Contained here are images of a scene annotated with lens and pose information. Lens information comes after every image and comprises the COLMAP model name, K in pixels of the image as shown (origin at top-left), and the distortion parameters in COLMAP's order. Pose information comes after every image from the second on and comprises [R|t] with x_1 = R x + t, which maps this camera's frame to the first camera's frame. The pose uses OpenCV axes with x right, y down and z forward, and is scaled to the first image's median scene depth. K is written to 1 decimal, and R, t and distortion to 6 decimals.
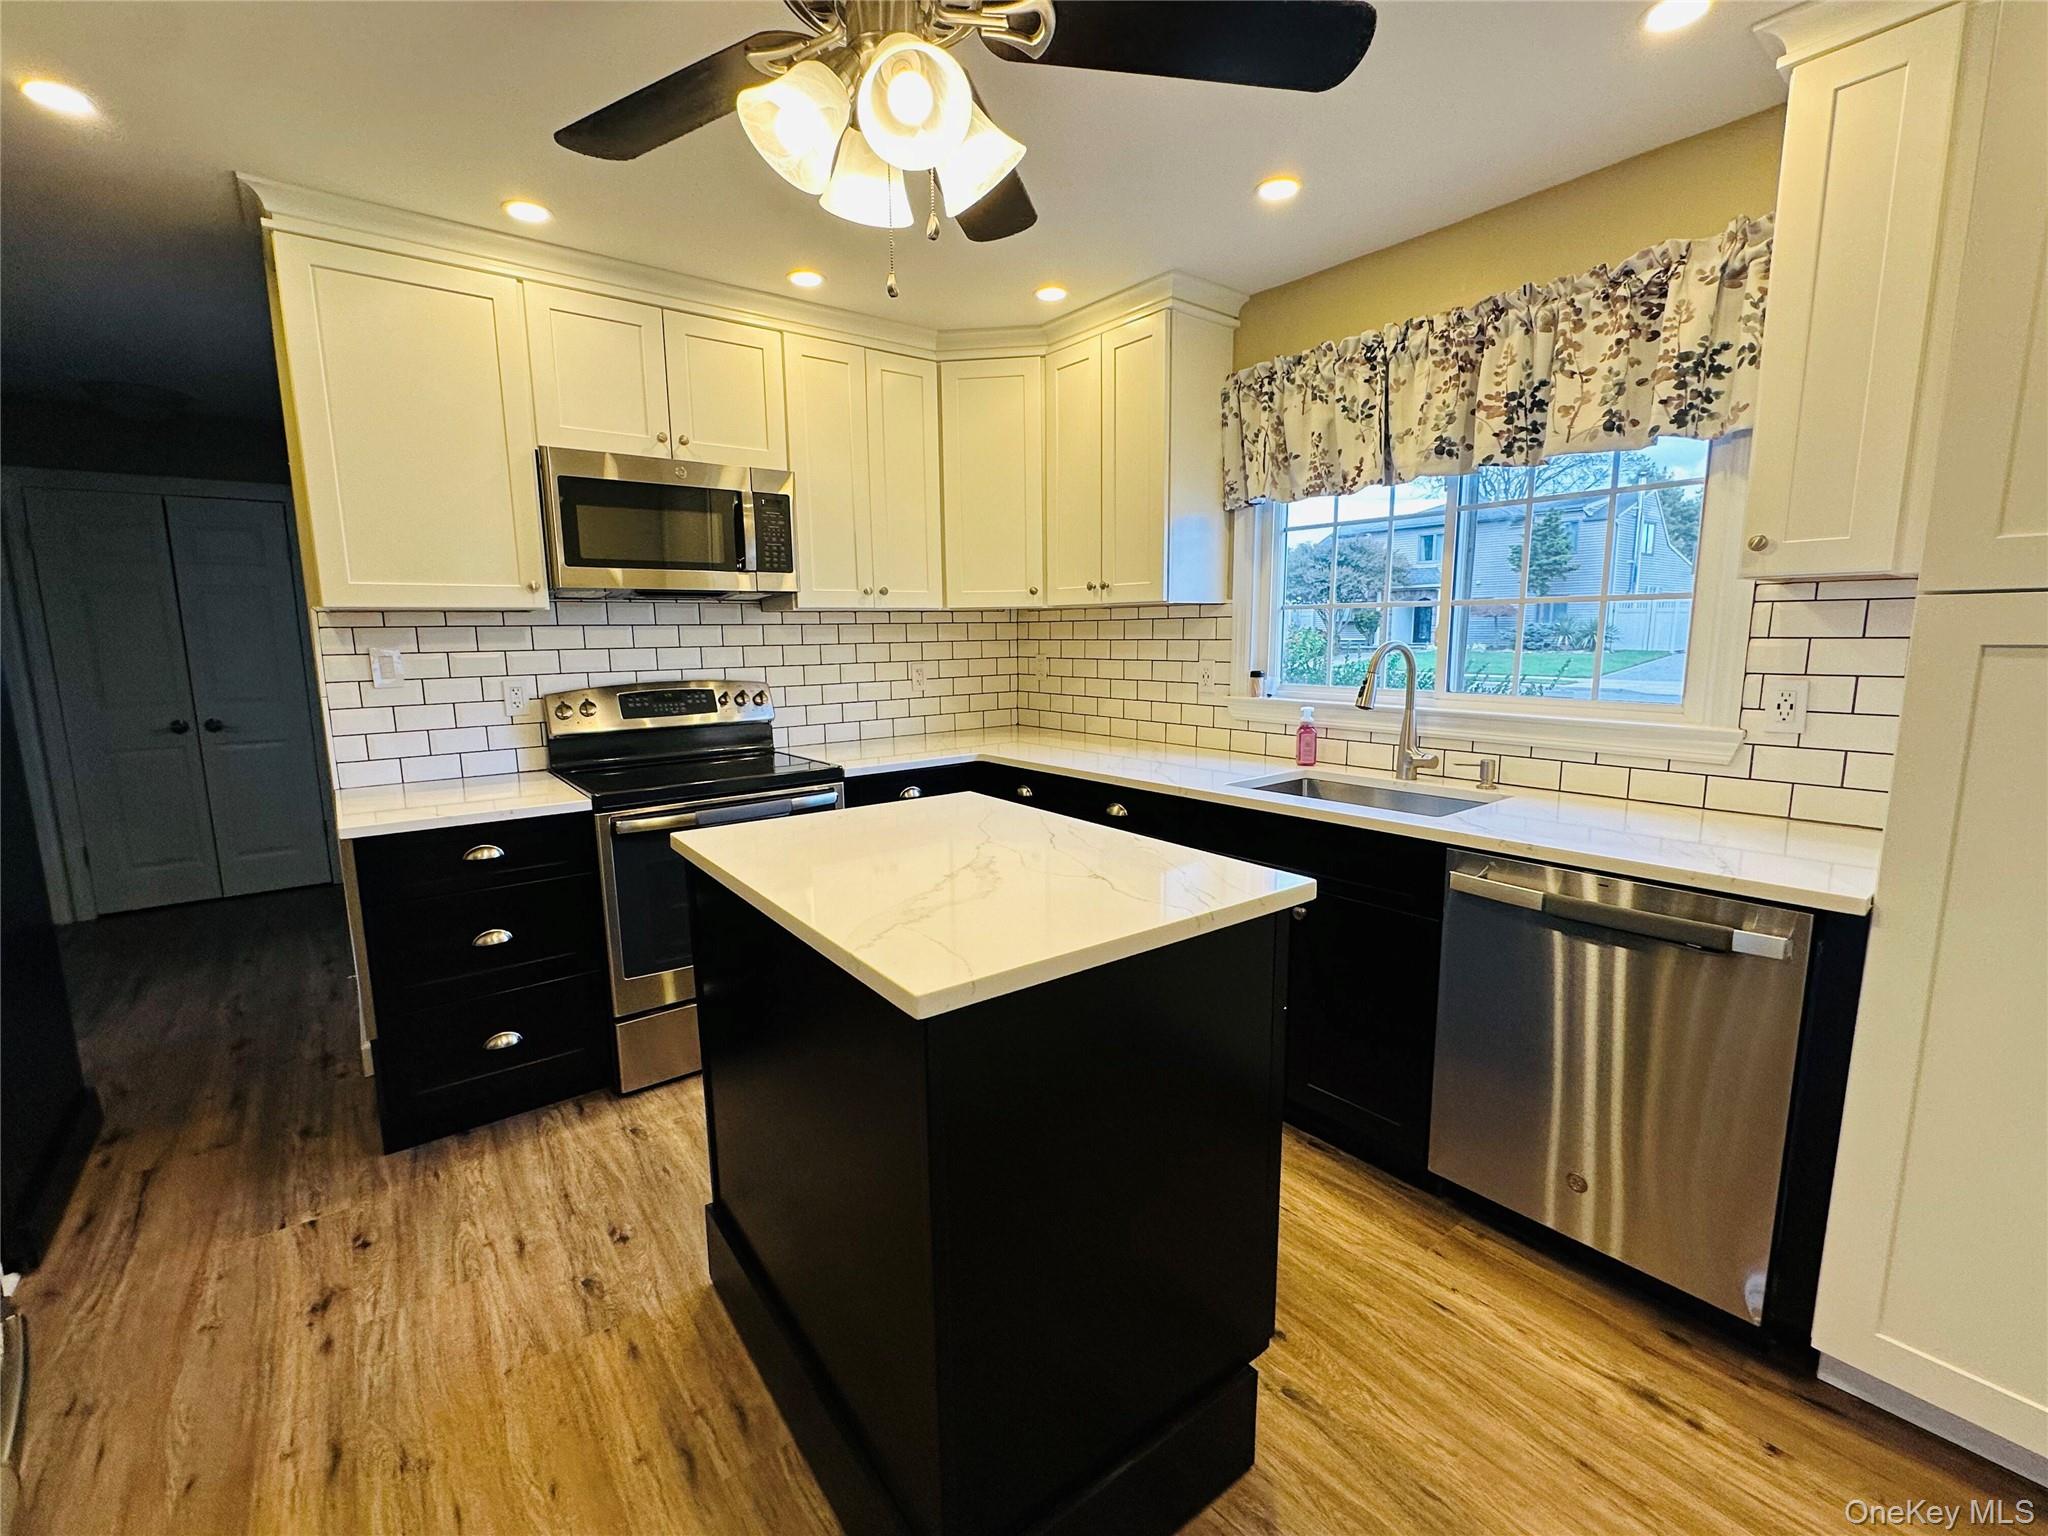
lens RADIAL K [[892.2, 0, 1024.0], [0, 892.2, 768.0], [0, 0, 1]] dist [0.001151, 0.007252]
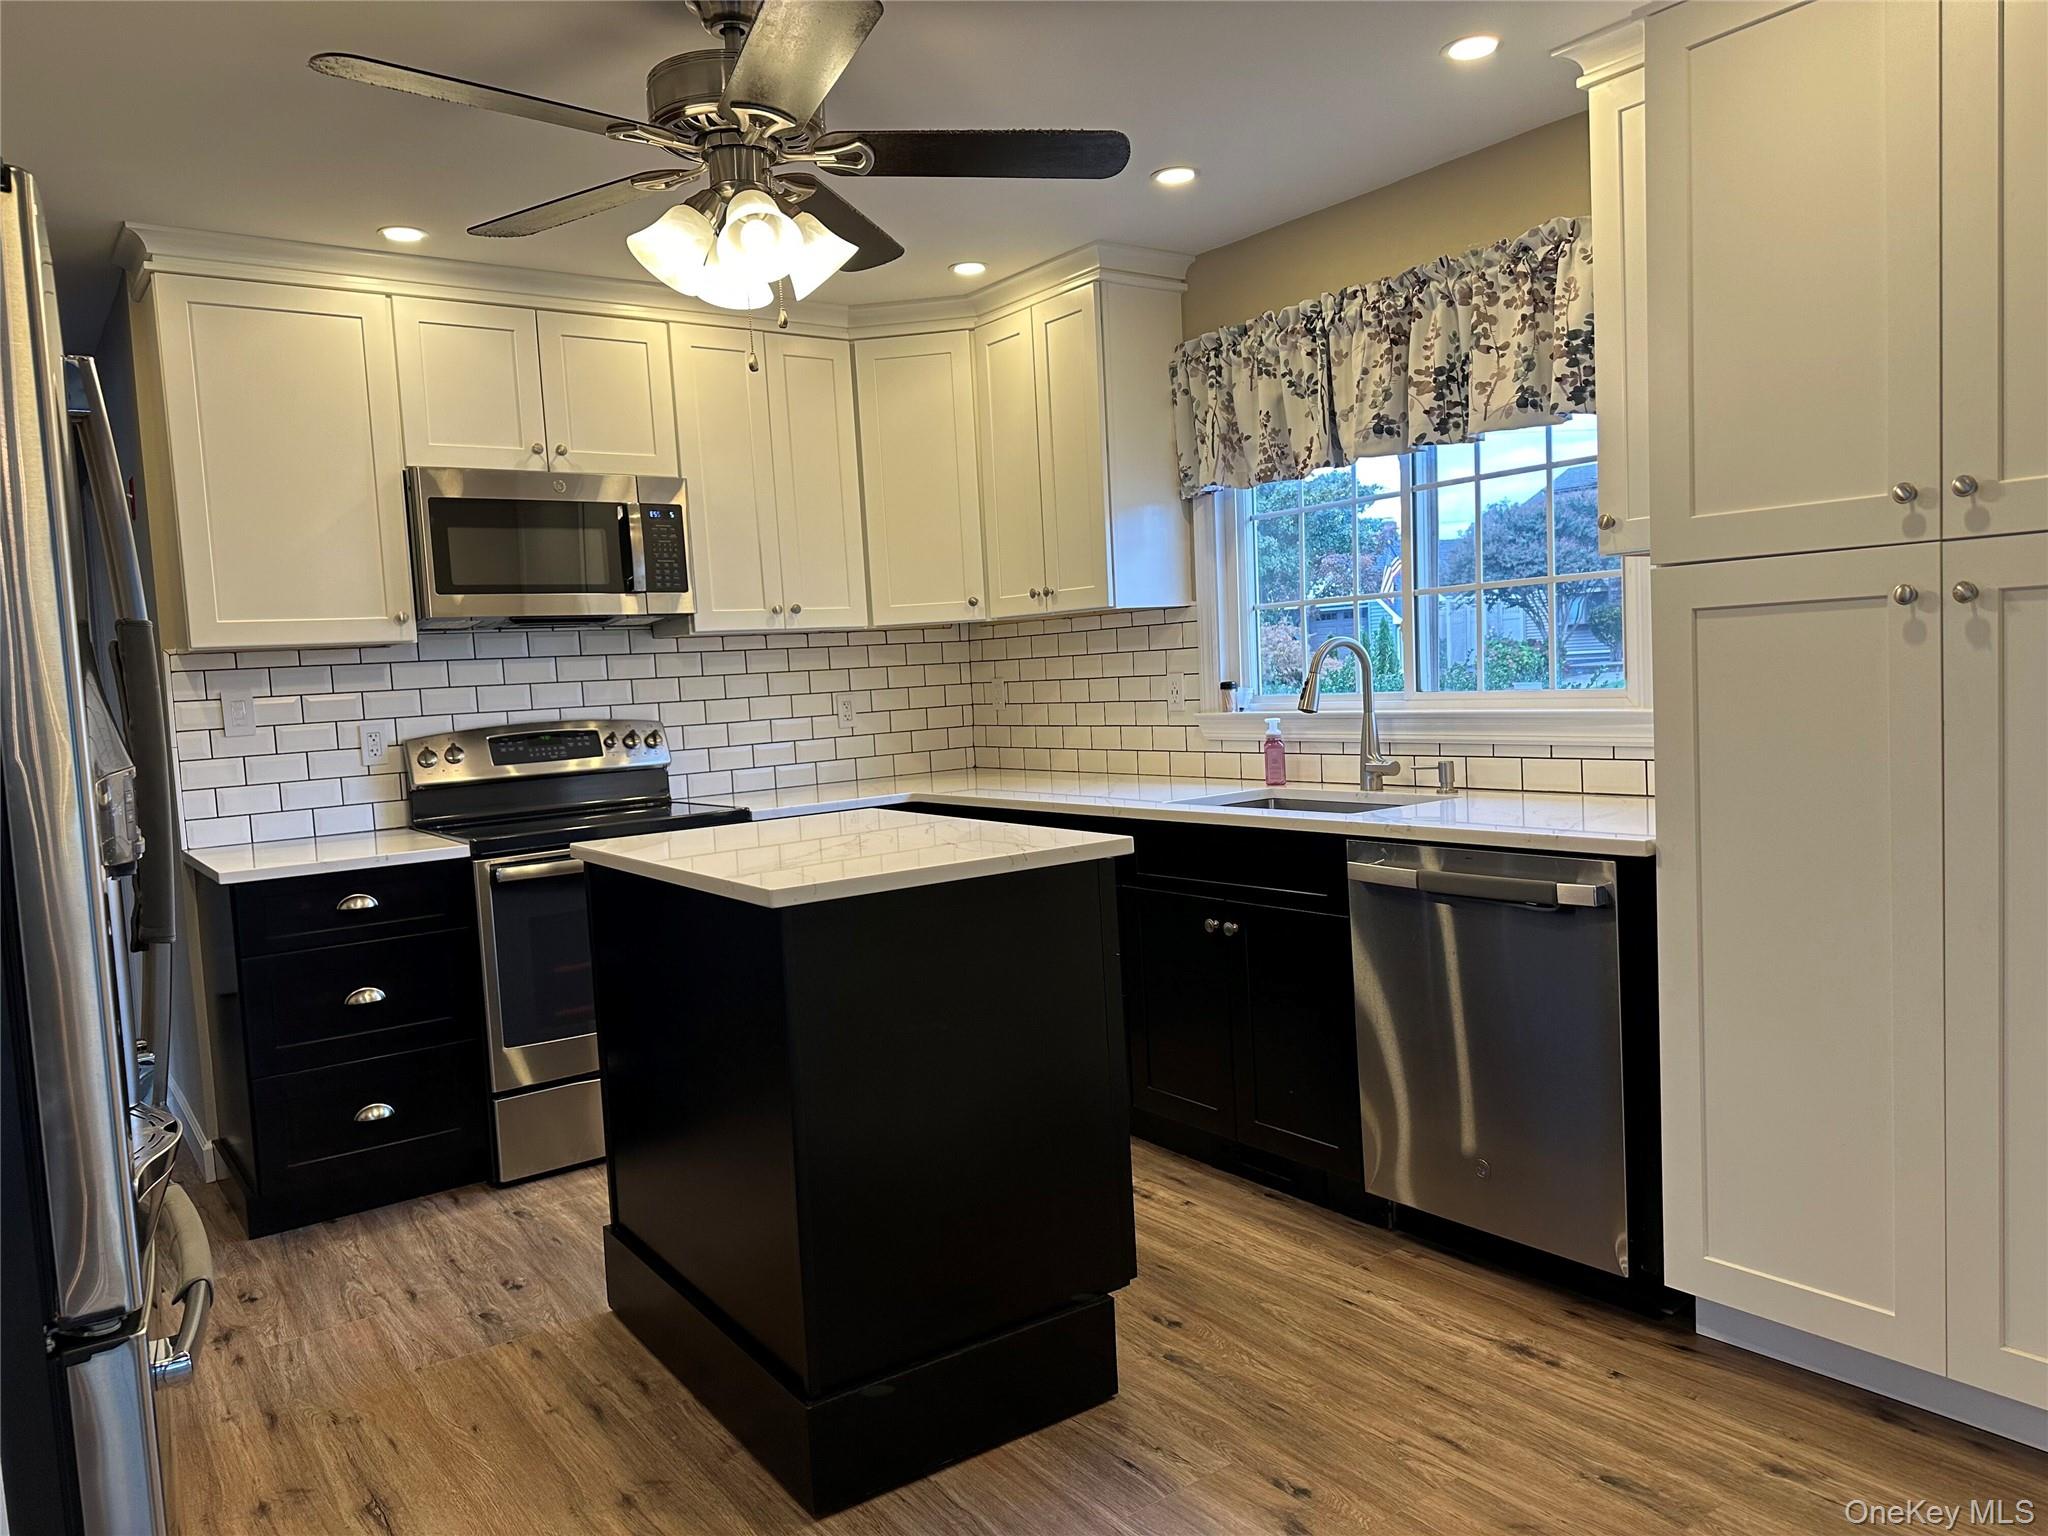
lens RADIAL K [[1463.7, 0, 1024.4], [0, 1463.7, 774.2], [0, 0, 1]] dist [0.171226, -0.273948]
pose [[0.998460, -0.039463, -0.038998, 0.144277], [0.036235, 0.996115, -0.080265, 0.105606], [0.042013, 0.078729, 0.996010, -0.501111]]
